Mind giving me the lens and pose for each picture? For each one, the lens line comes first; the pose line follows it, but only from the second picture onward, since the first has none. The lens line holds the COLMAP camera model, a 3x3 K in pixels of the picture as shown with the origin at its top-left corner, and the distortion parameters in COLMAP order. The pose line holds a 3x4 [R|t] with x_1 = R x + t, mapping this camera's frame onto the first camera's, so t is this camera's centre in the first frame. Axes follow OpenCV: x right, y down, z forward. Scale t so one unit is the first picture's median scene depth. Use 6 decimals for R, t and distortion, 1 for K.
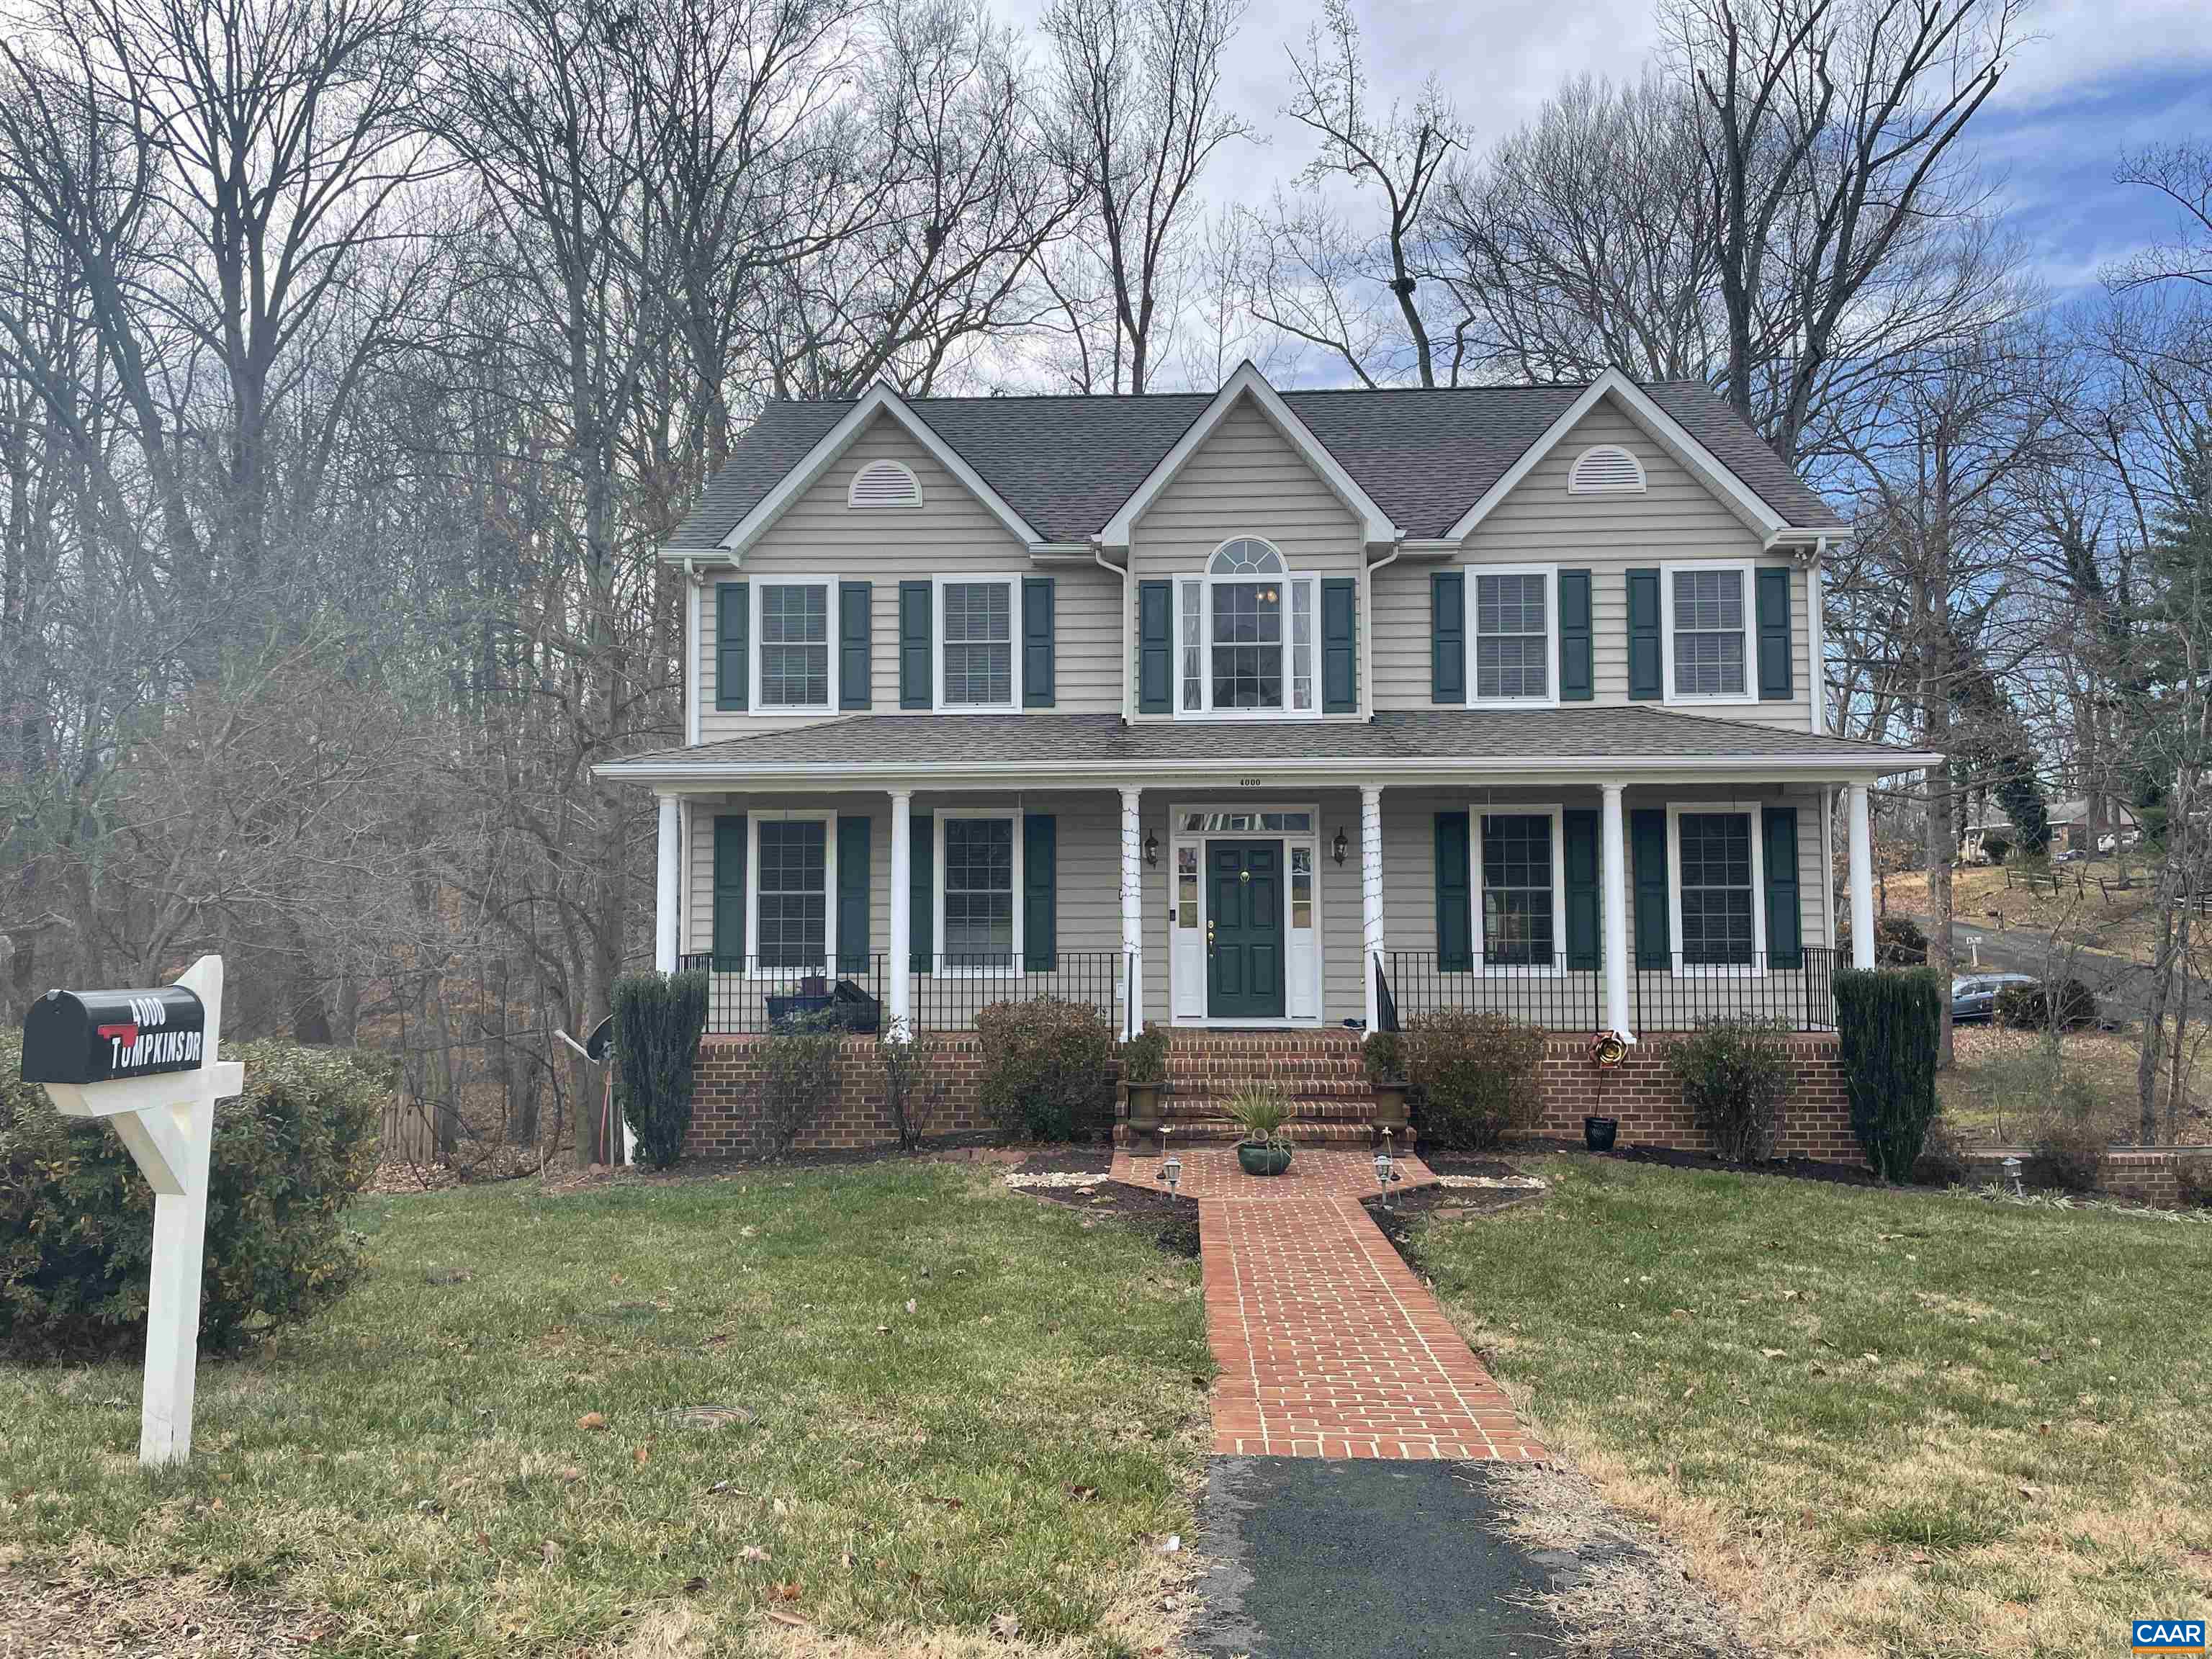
lens RADIAL K [[1706.7, 0, 1106.0], [0, 1706.7, 829.5], [0, 0, 1]] dist [0.111069, -0.185894]
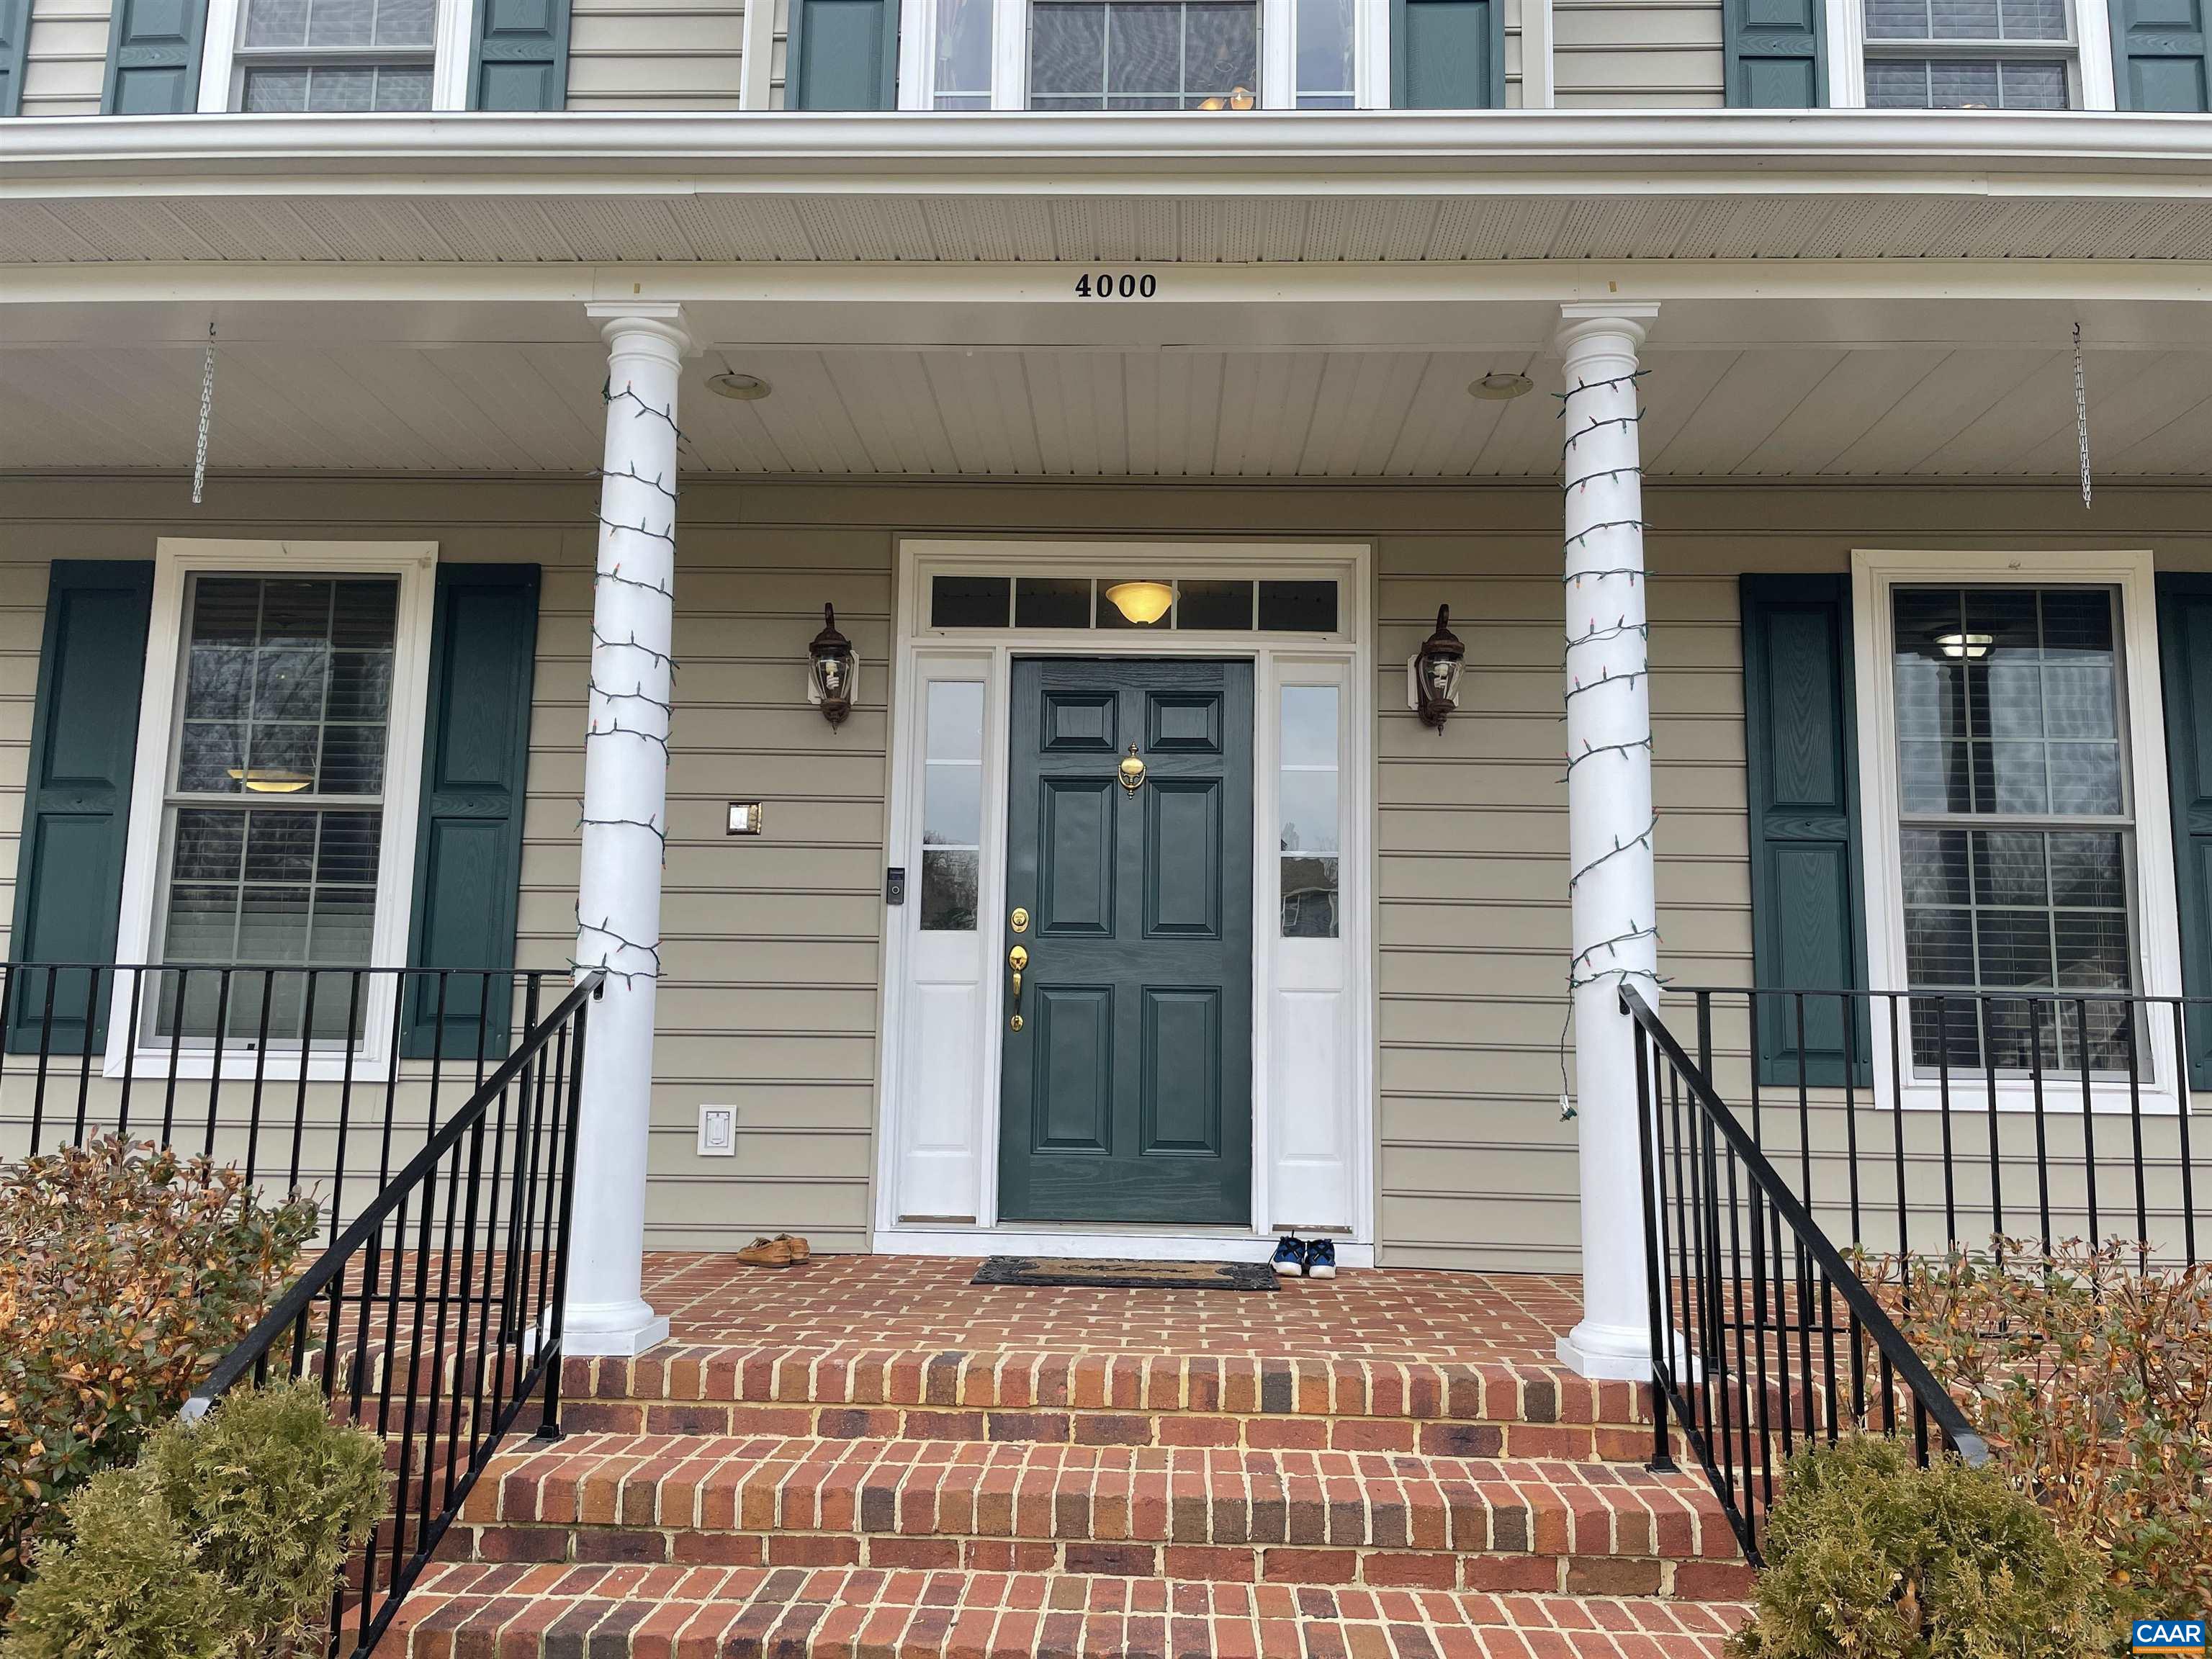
lens RADIAL K [[1706.7, 0, 1106.0], [0, 1706.7, 829.5], [0, 0, 1]] dist [0.111069, -0.185894]
pose [[0.999750, 0.022371, 0.000392, 0.077416], [-0.022262, 0.996331, -0.082639, 0.065188], [-0.002239, 0.082610, 0.996579, 0.691703]]
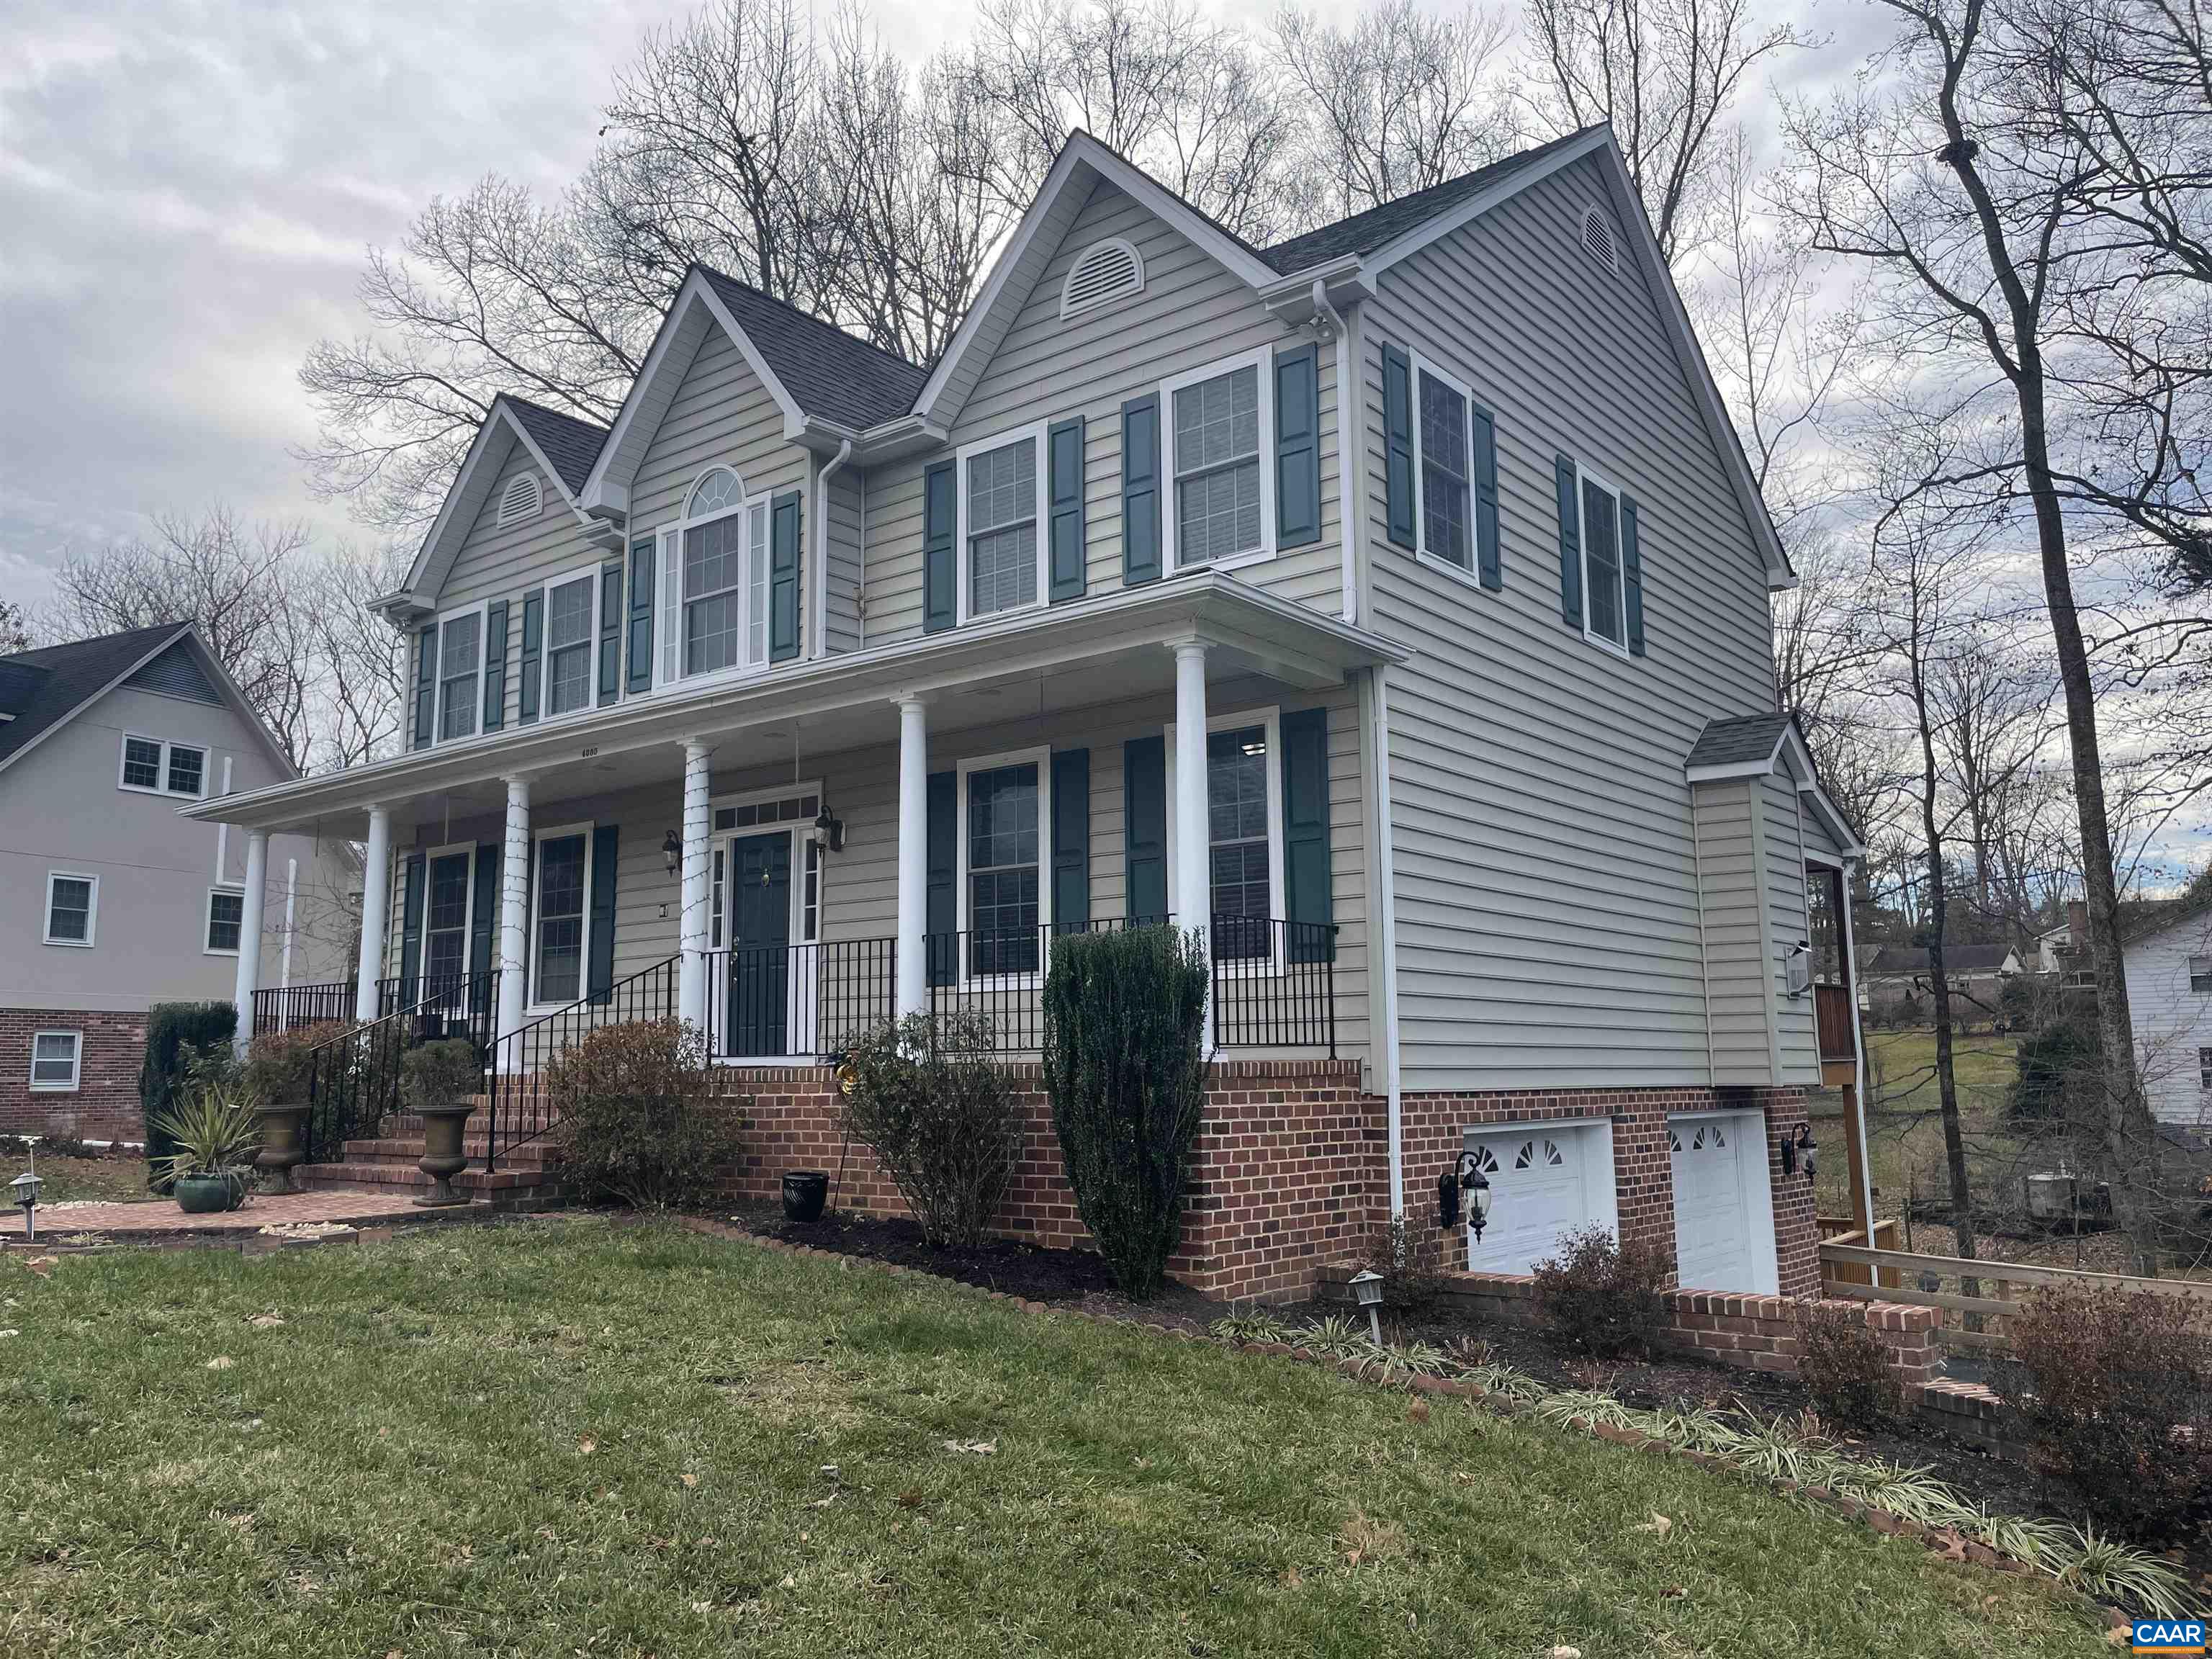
lens RADIAL K [[1672.2, 0, 1106.0], [0, 1672.2, 829.5], [0, 0, 1]] dist [0.131661, 0.001003]
pose [[0.806143, -0.087564, -0.585205, 0.685486], [0.032889, 0.994092, -0.103440, 0.092448], [0.590805, 0.064140, 0.804261, 0.455654]]
